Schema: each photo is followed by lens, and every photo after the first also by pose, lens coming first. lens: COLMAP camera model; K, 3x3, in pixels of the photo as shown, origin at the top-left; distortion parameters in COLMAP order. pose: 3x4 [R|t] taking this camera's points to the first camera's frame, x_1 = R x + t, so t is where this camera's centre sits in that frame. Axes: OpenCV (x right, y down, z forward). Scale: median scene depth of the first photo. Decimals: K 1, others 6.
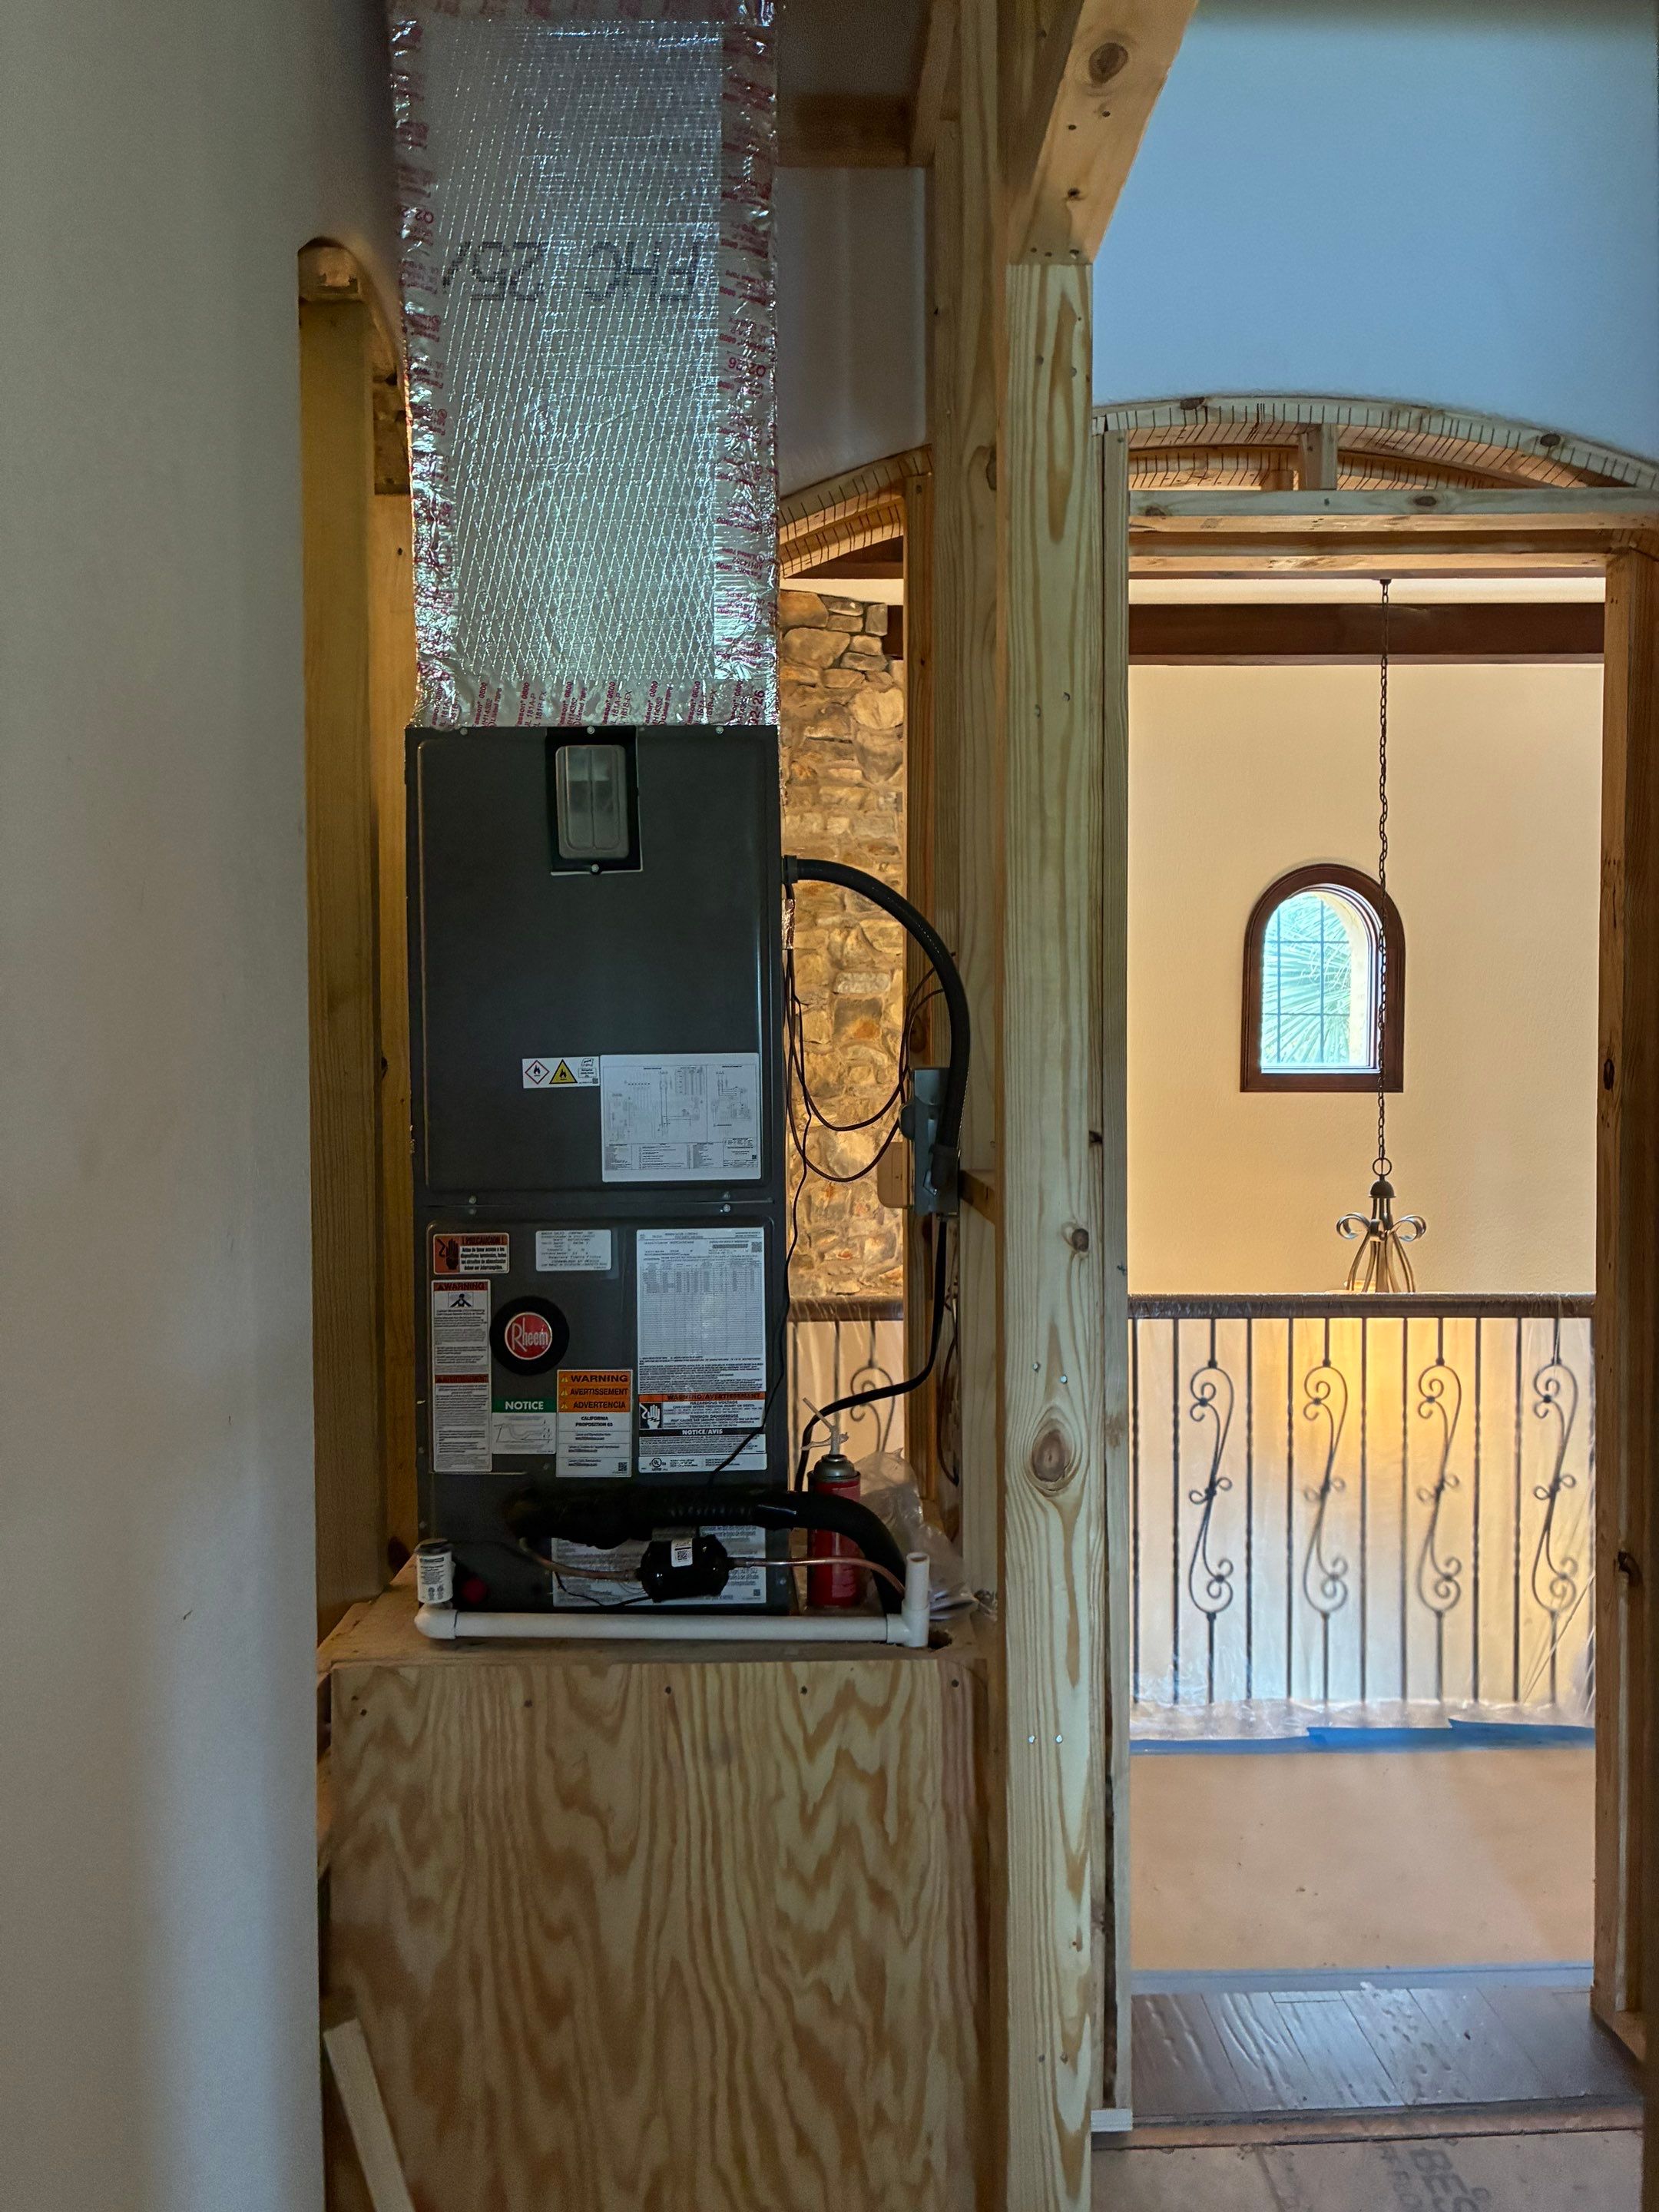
lens RADIAL K [[1640.1, 0, 835.5], [0, 1640.1, 1104.2], [0, 0, 1]] dist [0.048689, -0.061077]
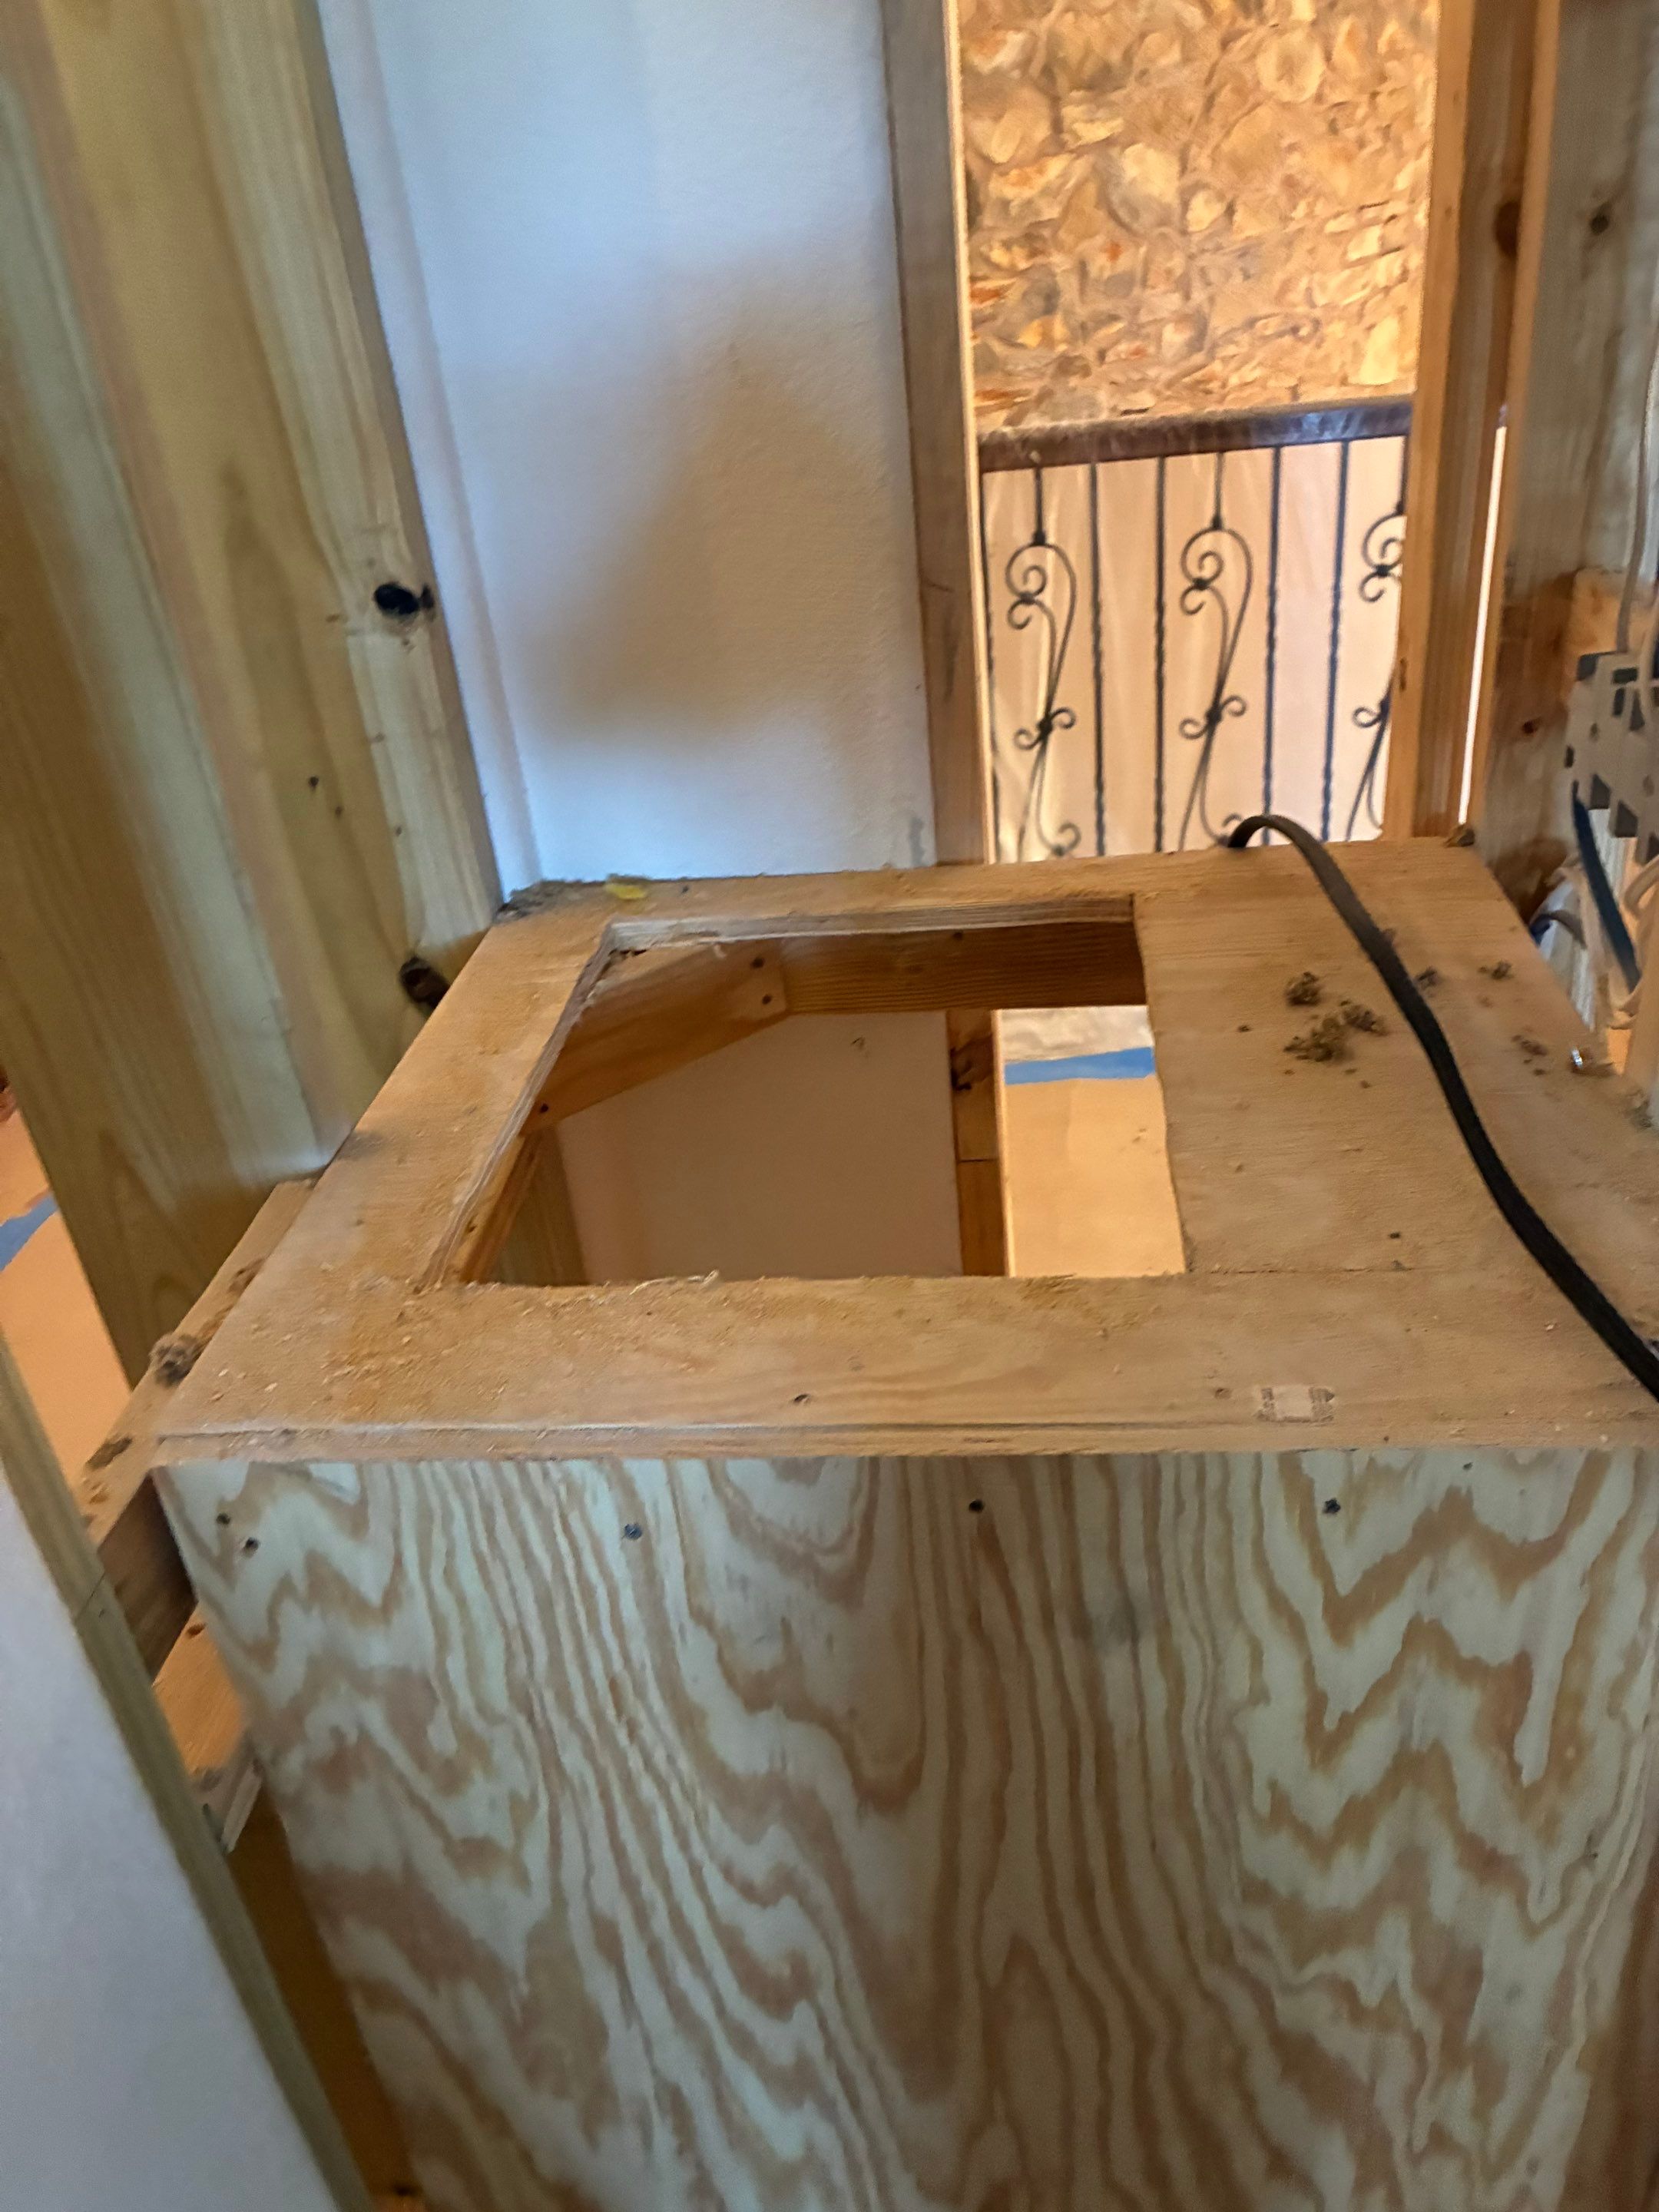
lens RADIAL K [[1640.1, 0, 857.1], [0, 1640.1, 1080.3], [0, 0, 1]] dist [0.048689, -0.061077]
pose [[0.990779, -0.020137, -0.133986, -0.072722], [0.081215, 0.879814, 0.468328, 0.078155], [0.108452, -0.474891, 0.873337, 0.681332]]
